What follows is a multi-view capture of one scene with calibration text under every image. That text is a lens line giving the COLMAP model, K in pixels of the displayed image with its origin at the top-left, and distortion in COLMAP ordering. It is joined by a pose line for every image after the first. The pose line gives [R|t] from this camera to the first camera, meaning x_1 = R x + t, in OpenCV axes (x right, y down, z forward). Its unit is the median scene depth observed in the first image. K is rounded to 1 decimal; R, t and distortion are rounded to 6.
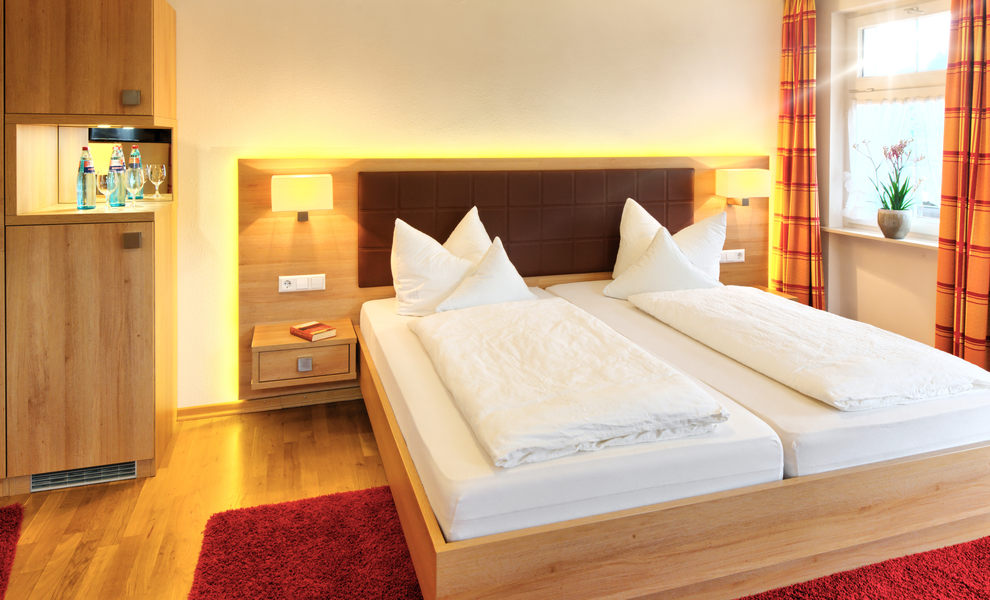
lens RADIAL K [[679.3, 0, 499.4], [0, 679.3, 167.4], [0, 0, 1]] dist [0.011021, -0.000739]
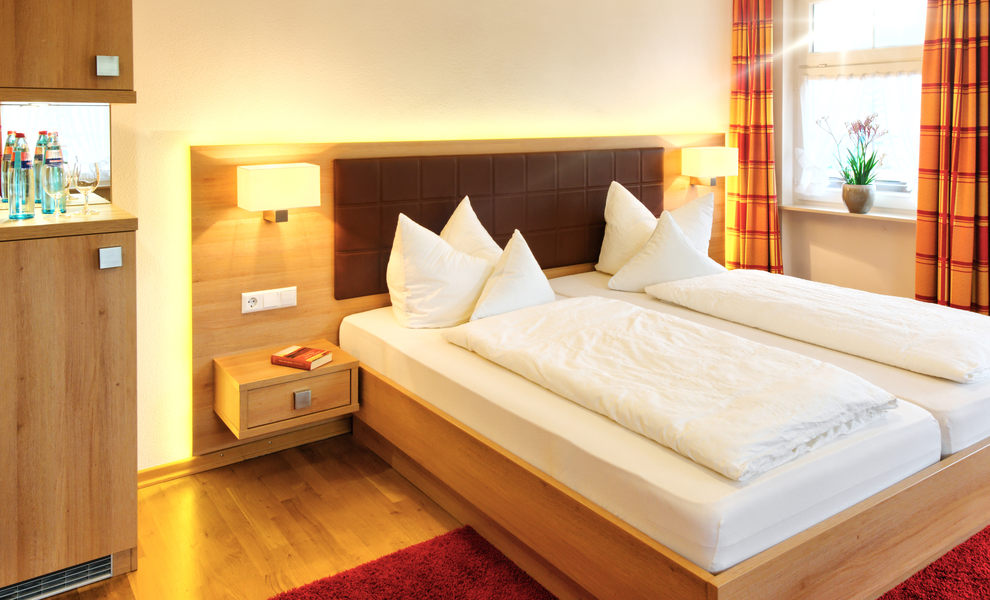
lens RADIAL K [[771.3, 0, 477.0], [0, 771.3, 150.1], [0, 0, 1]] dist [0.032697, -0.006579]
pose [[0.959895, -0.020060, 0.279641, -0.314823], [0.020077, 0.999795, 0.002805, -0.003819], [-0.279640, 0.002921, 0.960100, 0.056463]]
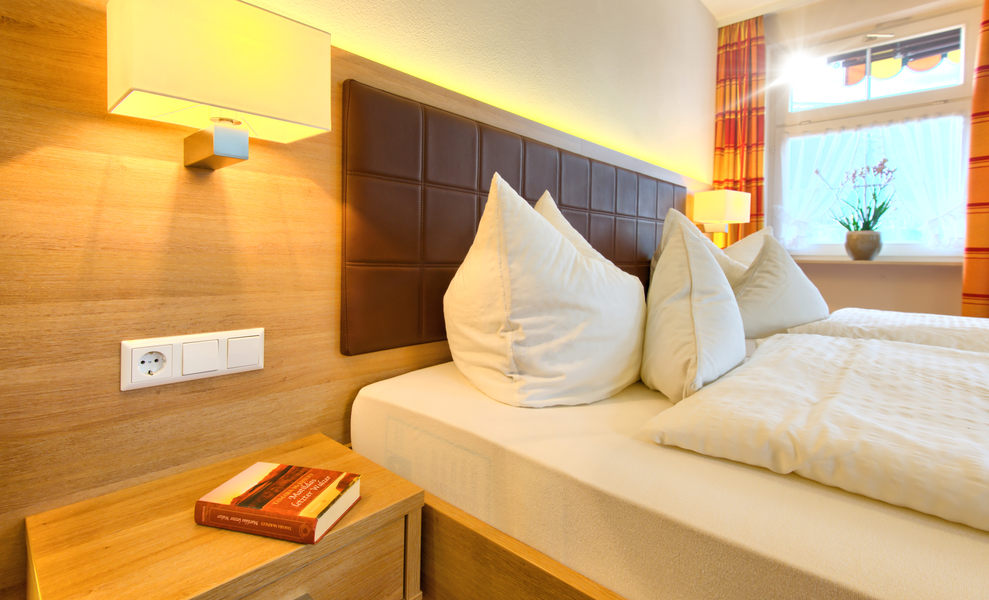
lens RADIAL K [[470.8, 0, 470.7], [0, 470.8, 269.7], [0, 0, 1]] dist [0.009876, -0.004668]
pose [[0.875890, -0.002761, 0.482503, -0.292128], [0.008476, 0.999917, -0.009665, 0.132577], [-0.482437, 0.012556, 0.875841, 0.737192]]
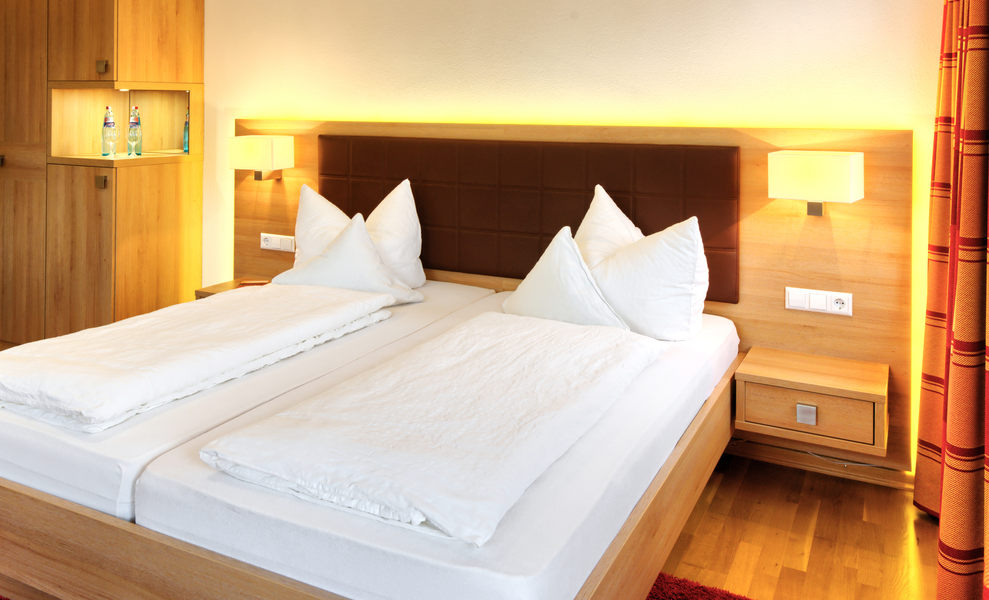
lens RADIAL K [[822.2, 0, 441.9], [0, 822.2, 131.1], [0, 0, 1]] dist [0.052199, -0.056099]
pose [[0.678643, 0.023373, -0.734096, 0.796241], [-0.032843, 0.999459, 0.001460, -0.005997], [0.733733, 0.023119, 0.679044, 0.349434]]
